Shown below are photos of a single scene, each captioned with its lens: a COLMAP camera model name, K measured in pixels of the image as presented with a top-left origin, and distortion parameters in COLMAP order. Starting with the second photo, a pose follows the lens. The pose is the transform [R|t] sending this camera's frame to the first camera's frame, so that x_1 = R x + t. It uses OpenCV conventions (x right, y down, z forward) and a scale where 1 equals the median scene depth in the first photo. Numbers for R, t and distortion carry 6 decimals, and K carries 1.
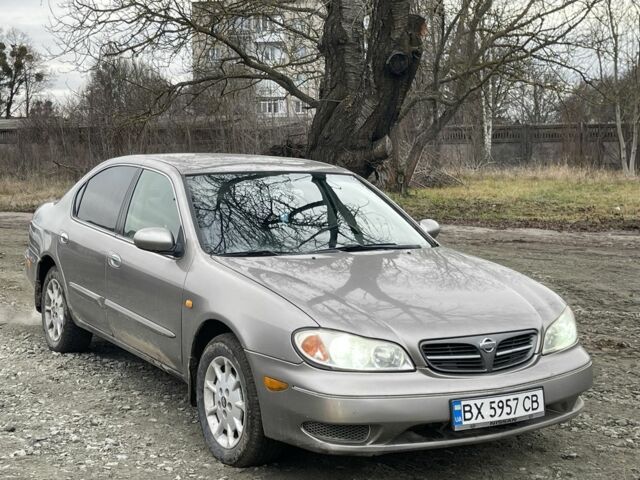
lens RADIAL K [[992.9, 0, 320.0], [0, 992.9, 240.0], [0, 0, 1]] dist [0.090899, -0.154722]
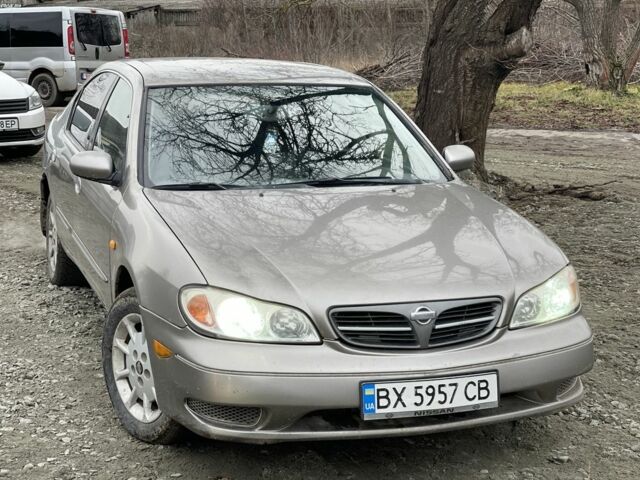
lens RADIAL K [[1162.8, 0, 331.4], [0, 1162.8, 218.2], [0, 0, 1]] dist [0.198321, 0.015671]
pose [[0.980270, 0.034804, -0.194576, 0.246683], [-0.021655, 0.997361, 0.069297, -0.031725], [0.196475, -0.063716, 0.978436, 0.067386]]
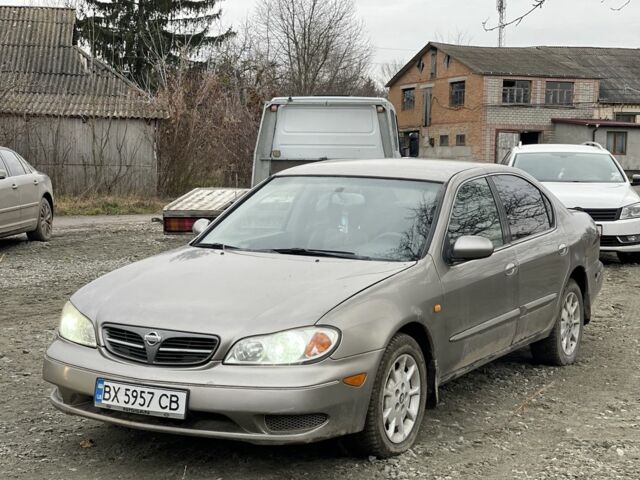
lens RADIAL K [[1162.8, 0, 331.4], [0, 1162.8, 218.2], [0, 0, 1]] dist [0.198321, 0.015671]
pose [[0.504555, 0.054759, -0.861641, 1.184975], [-0.089185, 0.995954, 0.011071, -0.046647], [0.858761, 0.071260, 0.507397, 0.469237]]
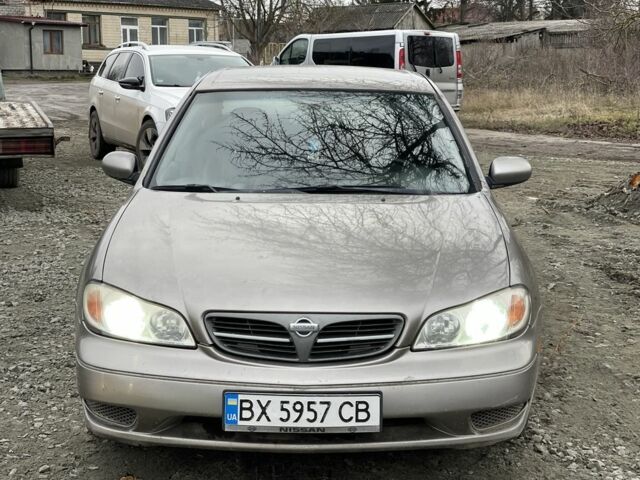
lens RADIAL K [[1162.8, 0, 331.4], [0, 1162.8, 218.2], [0, 0, 1]] dist [0.198321, 0.015671]
pose [[0.857237, 0.071431, -0.509944, 0.565755], [-0.046910, 0.997047, 0.060806, -0.028664], [0.512781, -0.028204, 0.858056, 0.225967]]
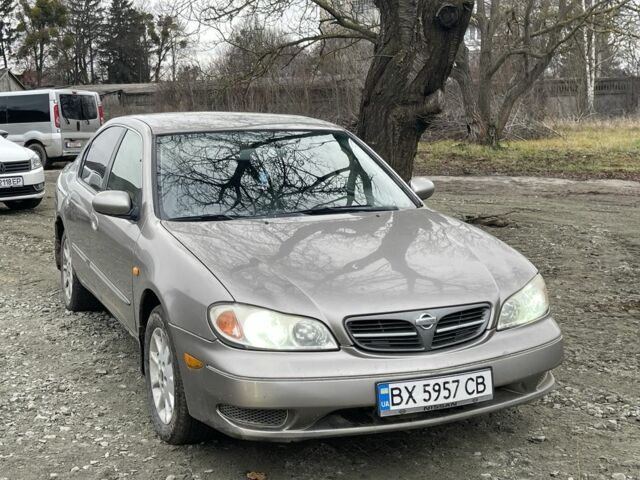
lens RADIAL K [[917.2, 0, 320.0], [0, 917.2, 240.0], [0, 0, 1]] dist [0.062484, -0.035794]
pose [[0.991370, -0.001291, -0.131084, 0.163054], [0.008385, 0.998529, 0.053575, -0.011935], [0.130822, -0.054212, 0.989922, 0.150463]]
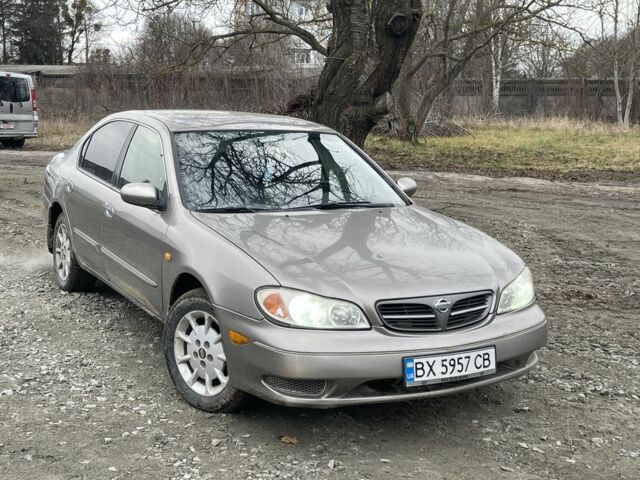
lens RADIAL K [[880.1, 0, 325.4], [0, 880.1, 232.6], [0, 0, 1]] dist [0.212411, -0.764228]
pose [[0.999512, 0.021462, -0.022693, 0.057735], [-0.020050, 0.997954, 0.060713, -0.022659], [0.023949, -0.060228, 0.997897, 0.063640]]
